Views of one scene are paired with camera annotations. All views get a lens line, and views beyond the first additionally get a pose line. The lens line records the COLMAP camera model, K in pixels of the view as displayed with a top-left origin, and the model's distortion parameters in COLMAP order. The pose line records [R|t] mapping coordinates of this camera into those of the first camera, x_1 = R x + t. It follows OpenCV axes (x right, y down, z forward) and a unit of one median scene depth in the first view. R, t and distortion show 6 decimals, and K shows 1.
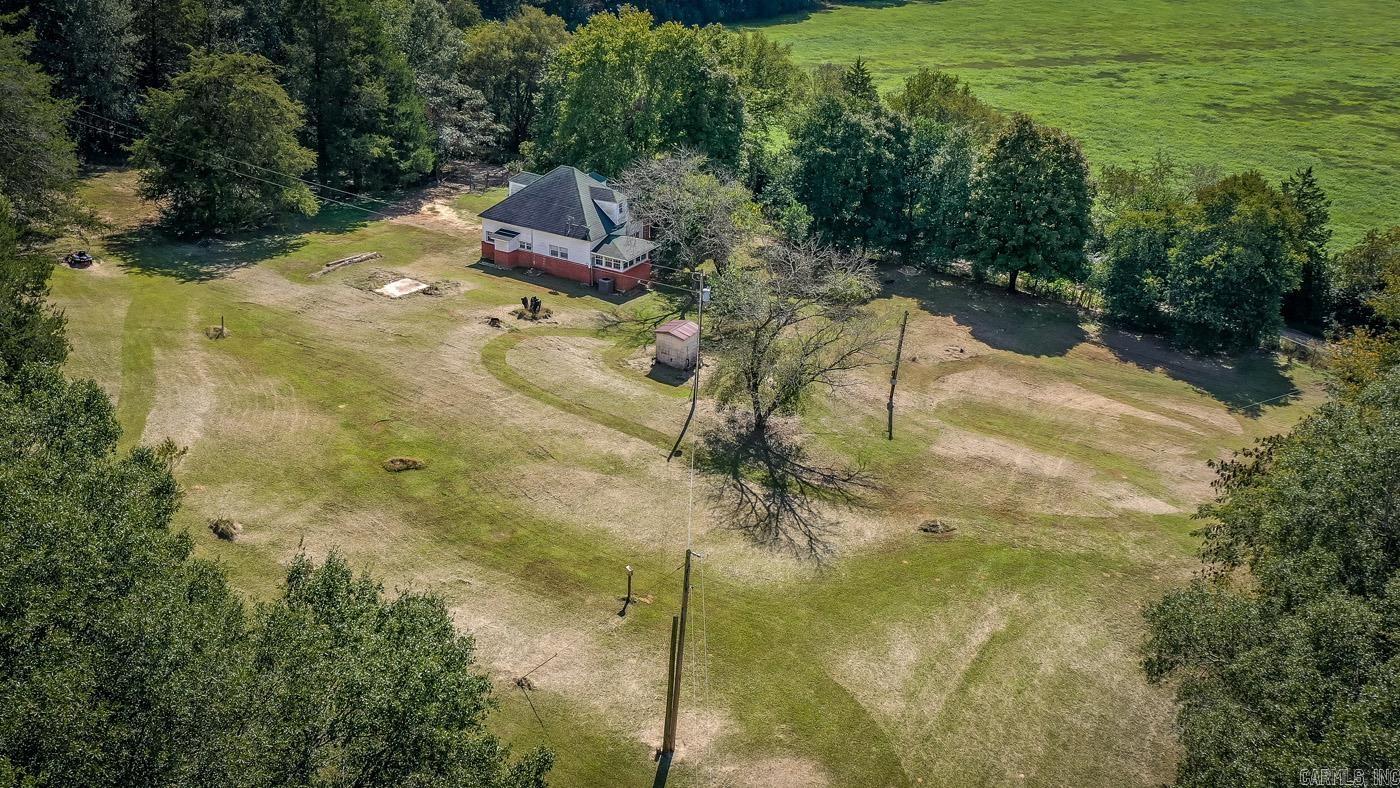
lens RADIAL K [[1118.8, 0, 696.8], [0, 1118.8, 395.9], [0, 0, 1]] dist [0.025212, 0.008597]
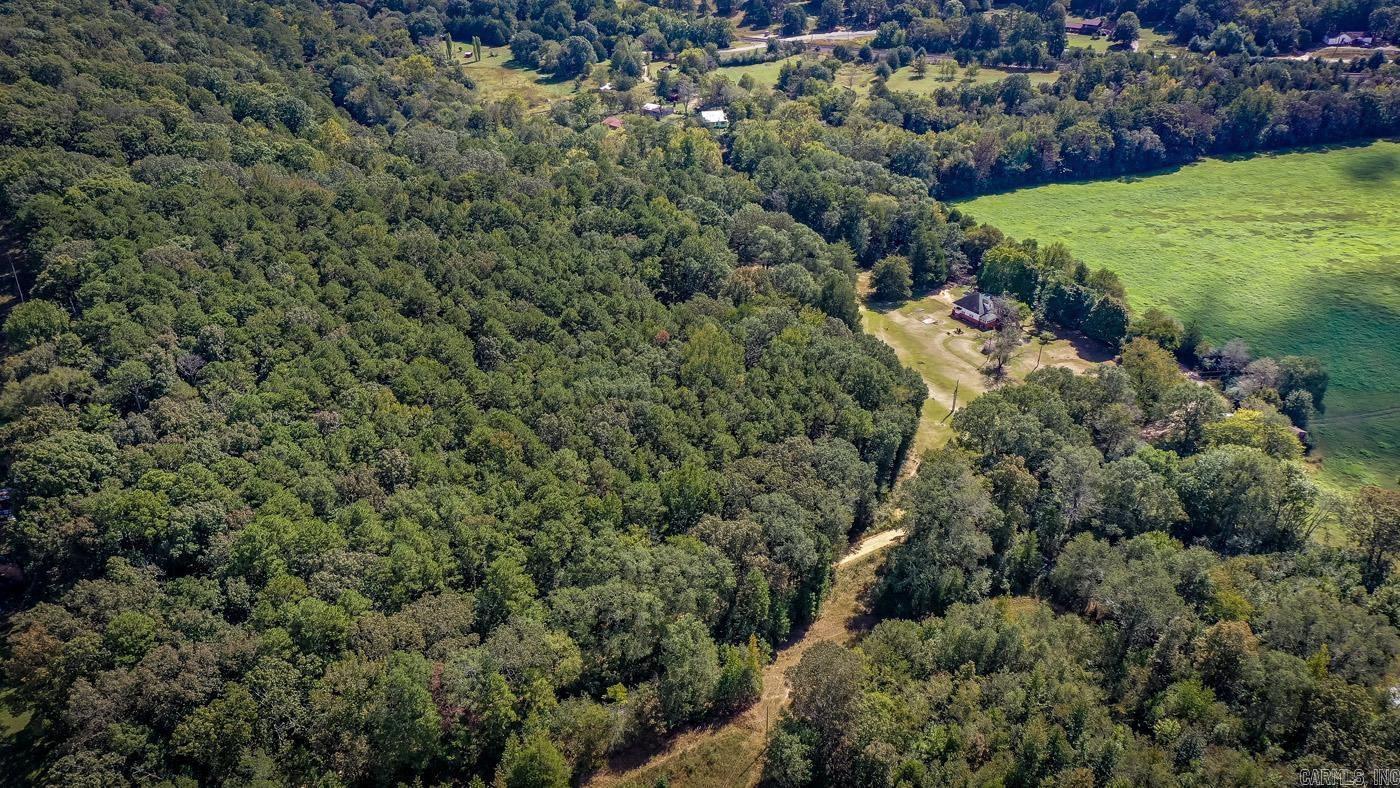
lens RADIAL K [[1118.8, 0, 700.4], [0, 1118.8, 388.6], [0, 0, 1]] dist [0.025212, 0.008597]
pose [[0.881598, 0.166003, -0.441845, 0.781203], [-0.145154, 0.986099, 0.080861, -0.059790], [0.449127, -0.007152, 0.893440, -2.783541]]
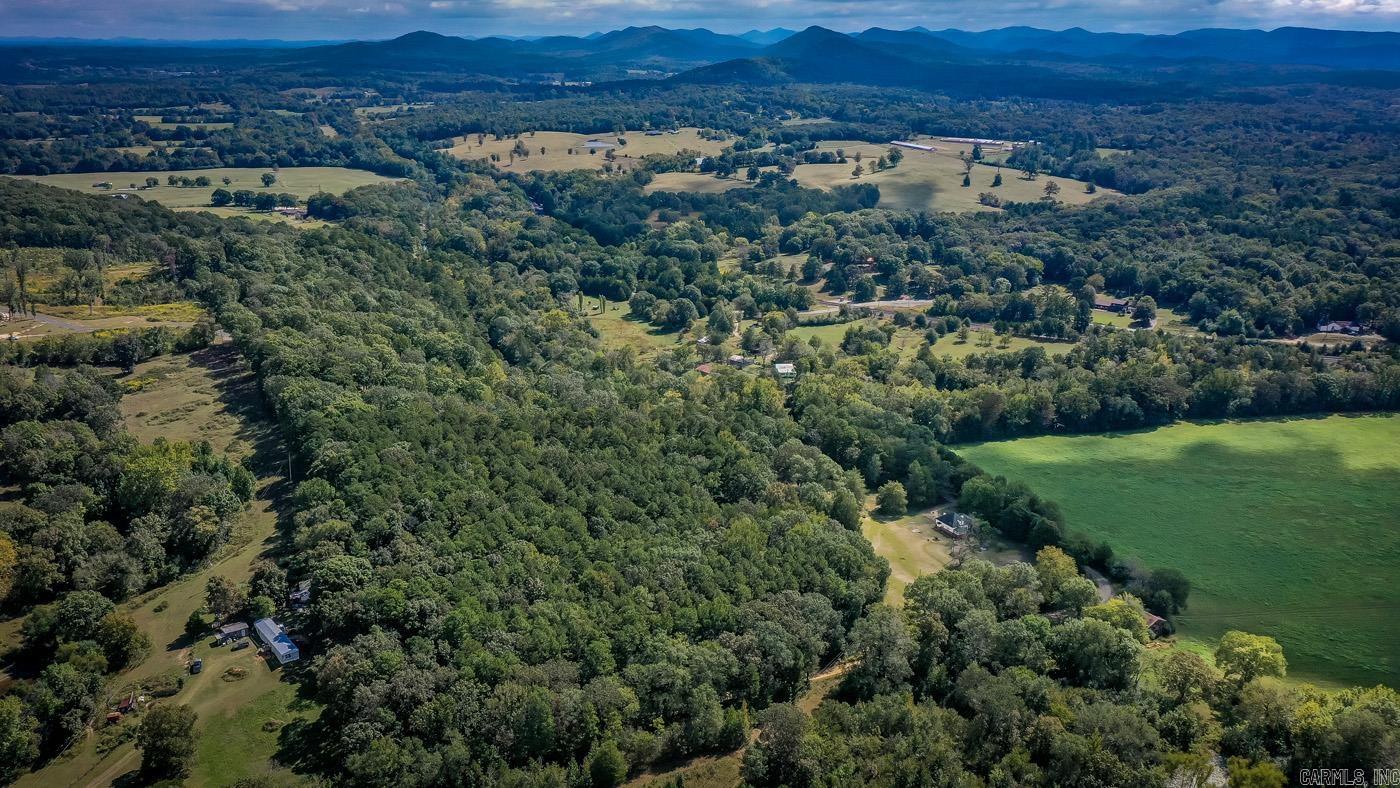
lens RADIAL K [[1118.8, 0, 698.0], [0, 1118.8, 398.1], [0, 0, 1]] dist [0.025212, 0.008597]
pose [[0.827579, 0.117718, -0.548868, 1.675671], [-0.201123, 0.975033, -0.094133, 0.001745], [0.524083, 0.188292, 0.830592, -3.968441]]
